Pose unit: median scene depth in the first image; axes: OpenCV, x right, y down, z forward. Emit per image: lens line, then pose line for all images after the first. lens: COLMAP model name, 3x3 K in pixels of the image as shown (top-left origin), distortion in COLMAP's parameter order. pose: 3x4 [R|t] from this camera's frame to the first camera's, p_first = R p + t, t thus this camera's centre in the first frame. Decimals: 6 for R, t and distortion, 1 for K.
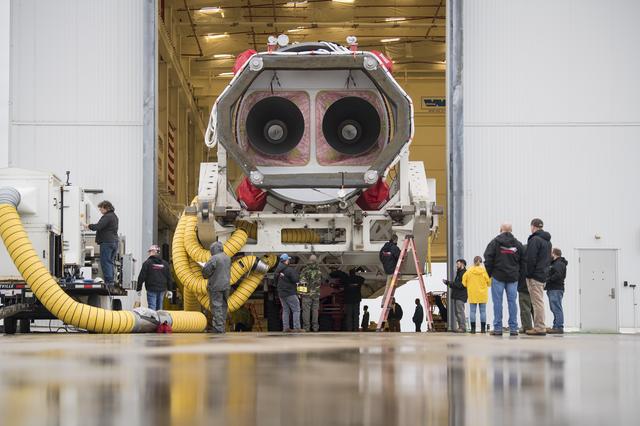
lens RADIAL K [[2195.5, 0, 320.0], [0, 2195.5, 213.0], [0, 0, 1]] dist [0.845980, 0.321427]
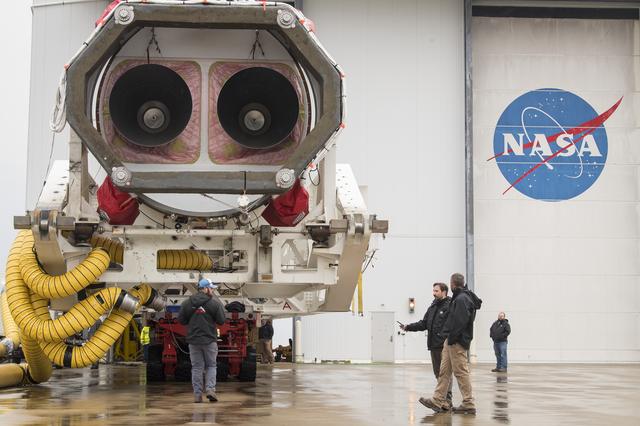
lens RADIAL K [[1384.5, 0, 320.0], [0, 1384.5, 213.0], [0, 0, 1]] dist [0.037276, 0.006864]
pose [[0.997447, 0.015840, 0.069634, 0.003527], [-0.014672, 0.999743, -0.017257, 0.002144], [-0.069889, 0.016191, 0.997423, 0.548231]]
